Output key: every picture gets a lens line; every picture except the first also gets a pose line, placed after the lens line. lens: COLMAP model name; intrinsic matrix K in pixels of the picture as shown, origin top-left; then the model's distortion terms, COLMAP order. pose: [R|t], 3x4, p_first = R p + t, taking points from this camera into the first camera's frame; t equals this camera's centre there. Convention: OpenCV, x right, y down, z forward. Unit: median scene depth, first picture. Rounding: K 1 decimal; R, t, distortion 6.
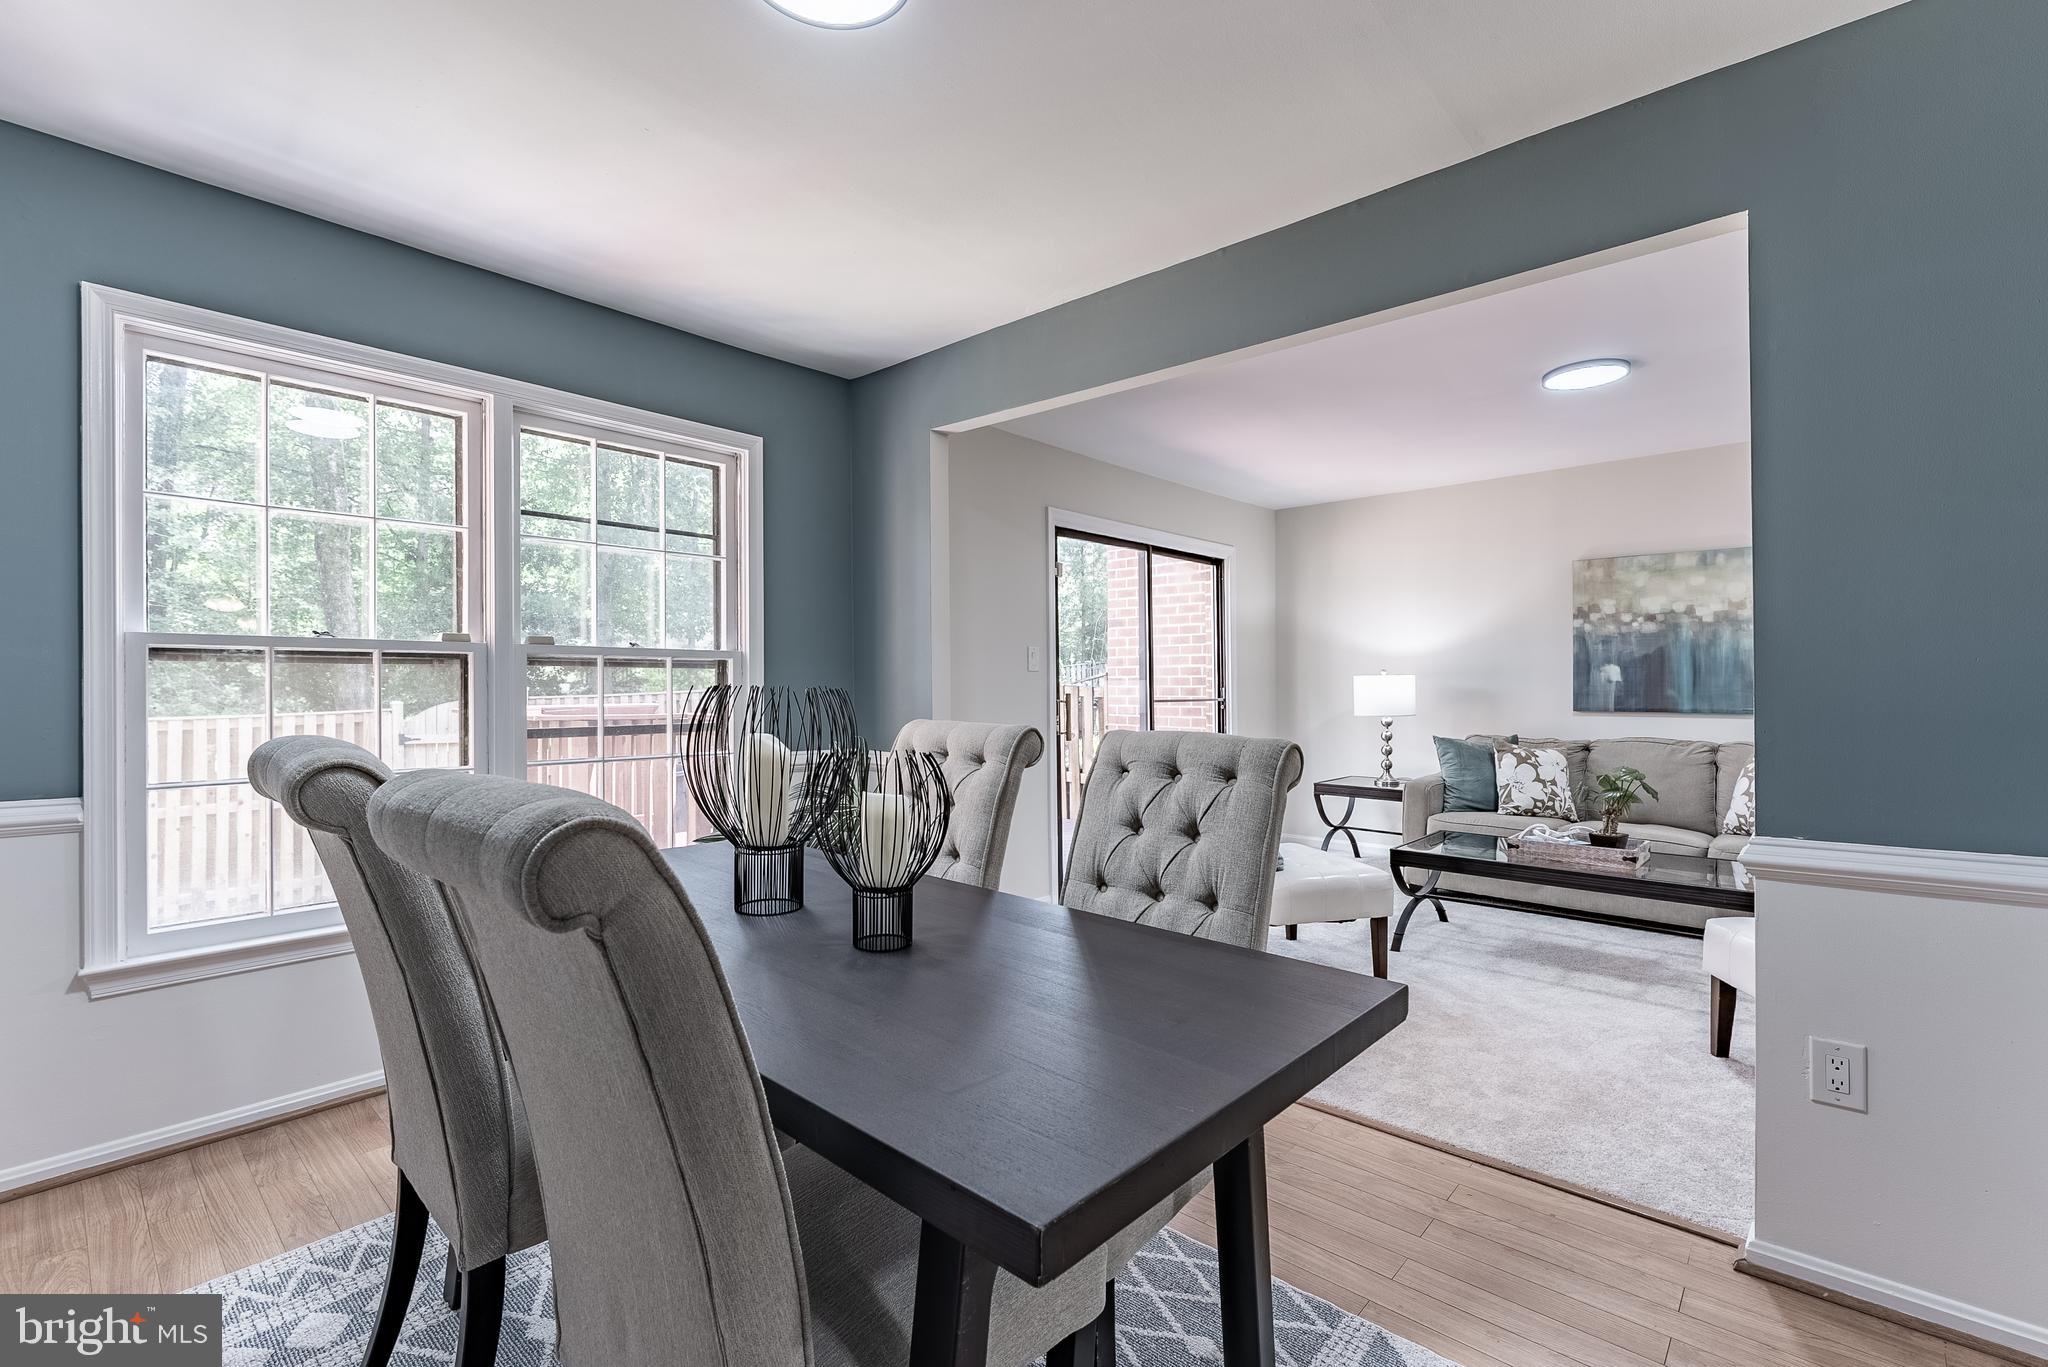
lens RADIAL K [[889.2, 0, 1029.4], [0, 889.2, 680.5], [0, 0, 1]] dist [-0.011926, -0.000137]
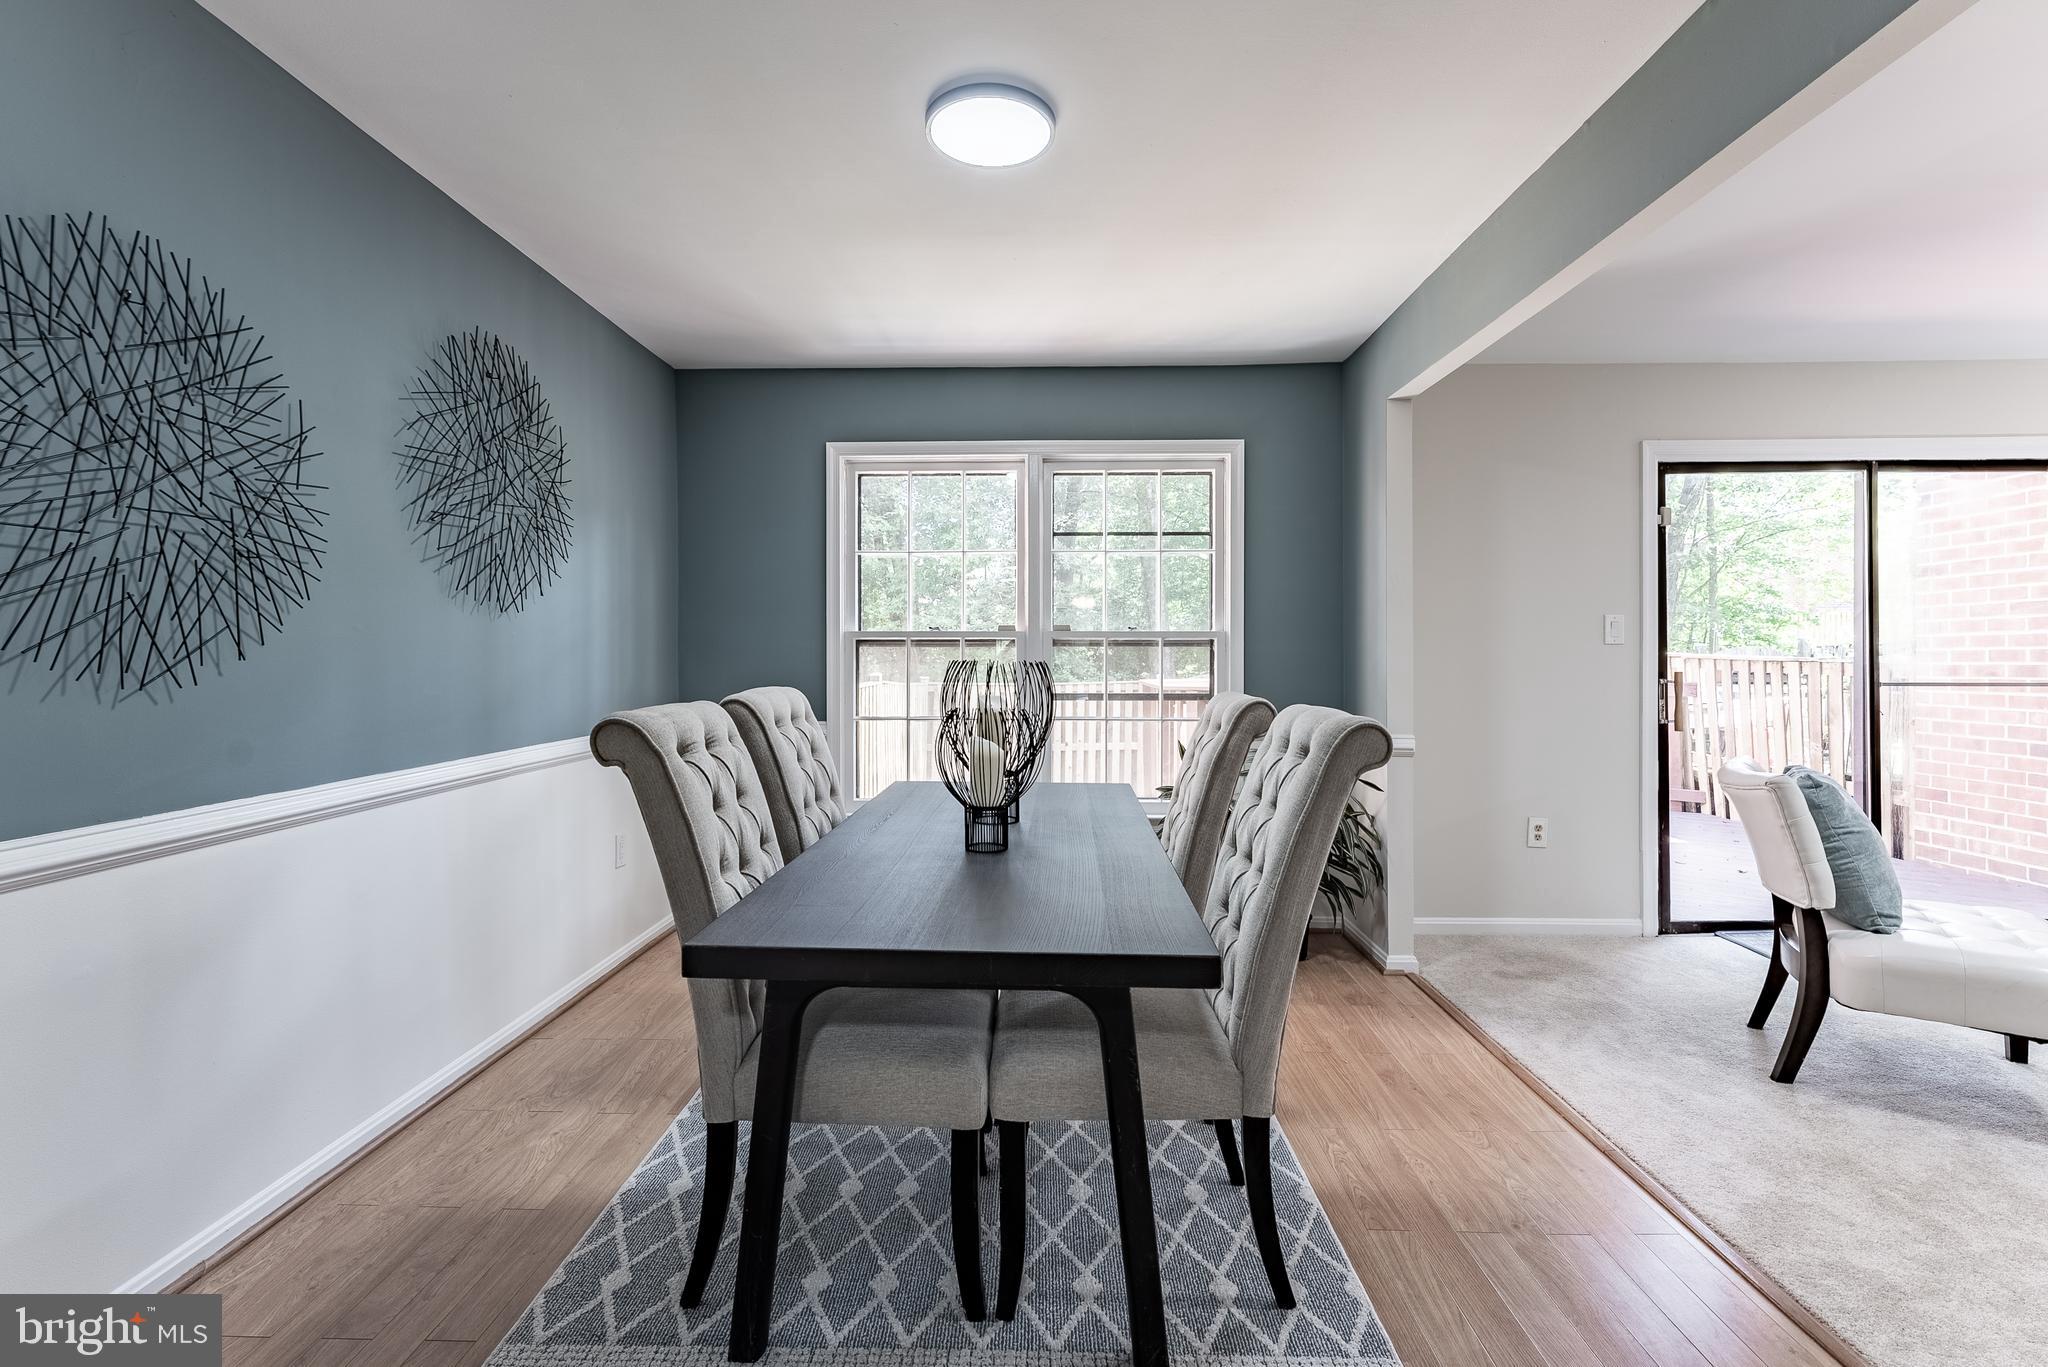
lens RADIAL K [[889.2, 0, 1026.6], [0, 889.2, 668.9], [0, 0, 1]] dist [-0.011926, -0.000137]
pose [[0.641611, 0.005671, -0.767009, 0.385794], [0.003465, 0.999941, 0.010292, 0.002979], [0.767022, -0.009262, 0.641553, 0.069597]]
